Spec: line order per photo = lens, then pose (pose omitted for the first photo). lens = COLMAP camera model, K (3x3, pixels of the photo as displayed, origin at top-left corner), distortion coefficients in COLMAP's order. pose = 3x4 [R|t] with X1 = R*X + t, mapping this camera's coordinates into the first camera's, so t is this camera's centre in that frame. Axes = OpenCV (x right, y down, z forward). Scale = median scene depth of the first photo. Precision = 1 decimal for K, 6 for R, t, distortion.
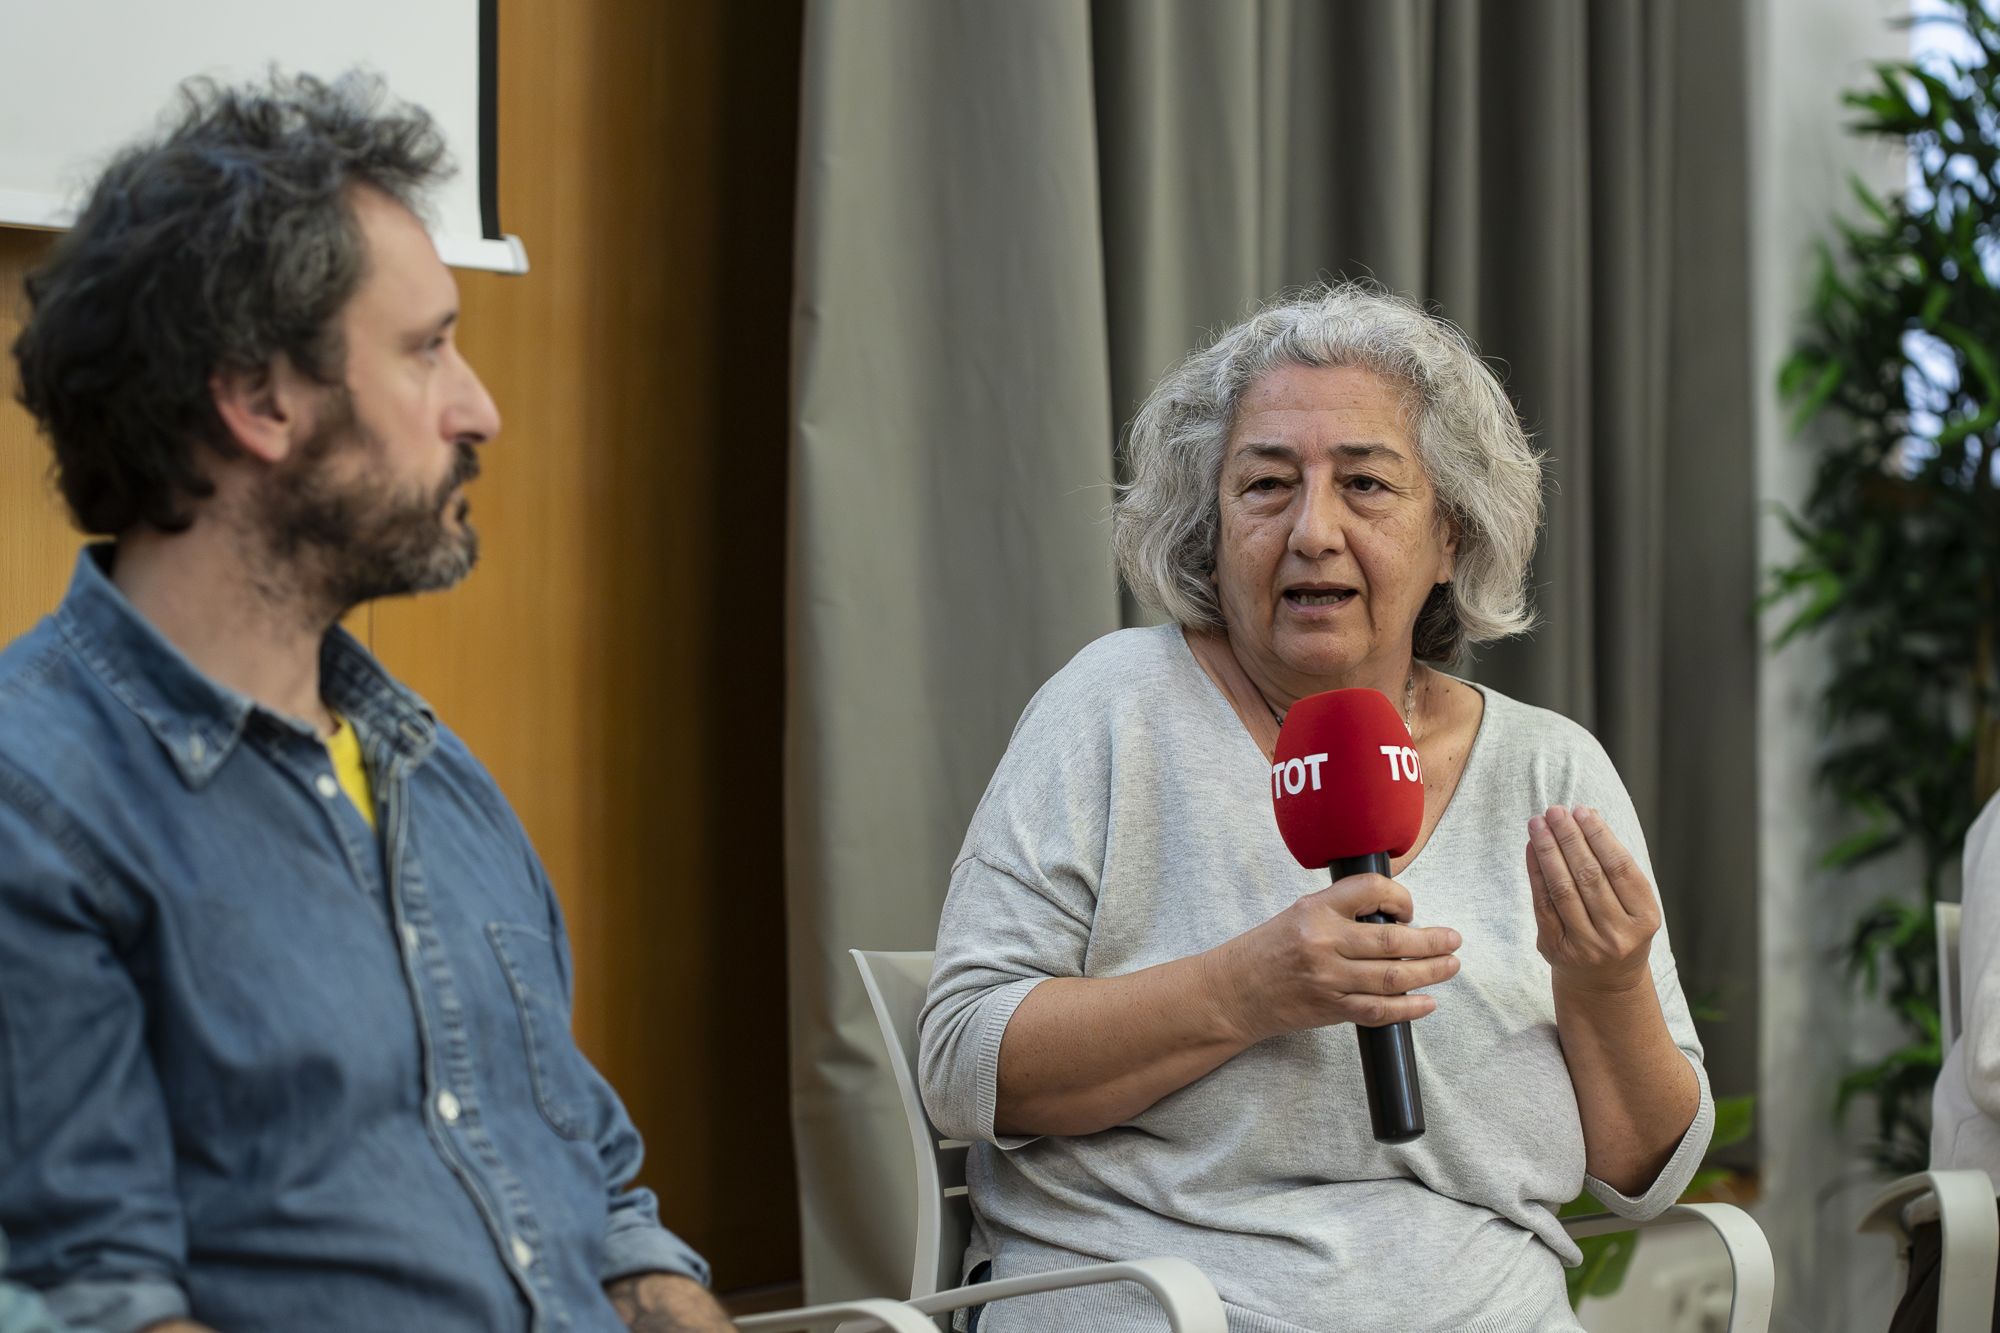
lens RADIAL K [[5718.4, 0, 1000.0], [0, 5718.4, 666.5], [0, 0, 1]] dist [-0.035641, 0.555342]
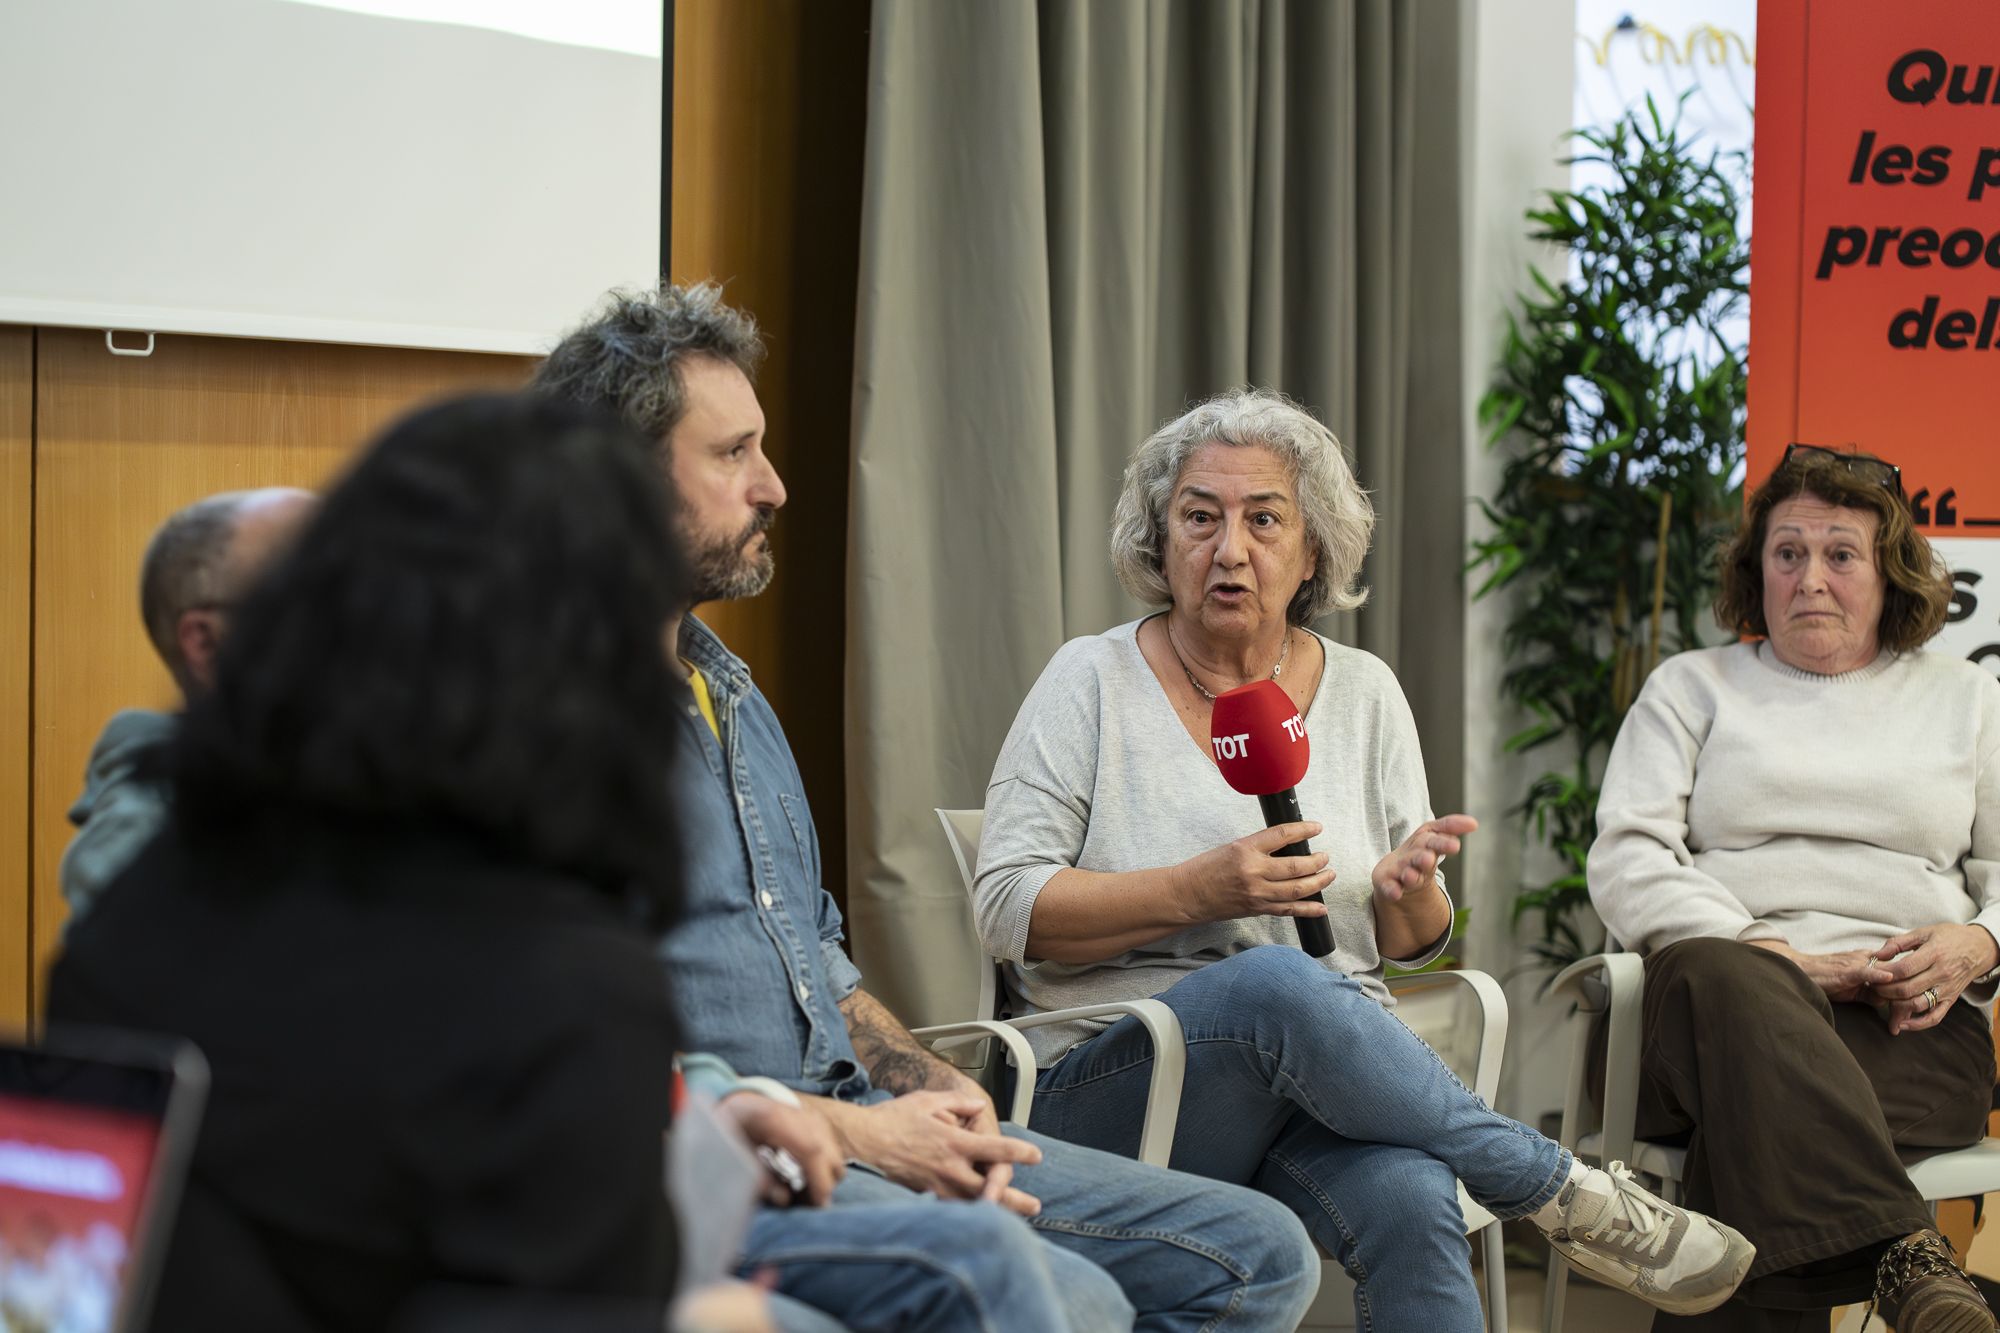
lens RADIAL K [[5416.2, 0, 996.4], [0, 5416.2, 623.8], [0, 0, 1]] dist [0.868287, -20.003447]
pose [[0.997377, 0.005117, 0.072203, -0.083444], [-0.006366, 0.999834, 0.017089, -0.019347], [-0.072104, -0.017503, 0.997244, -0.357267]]
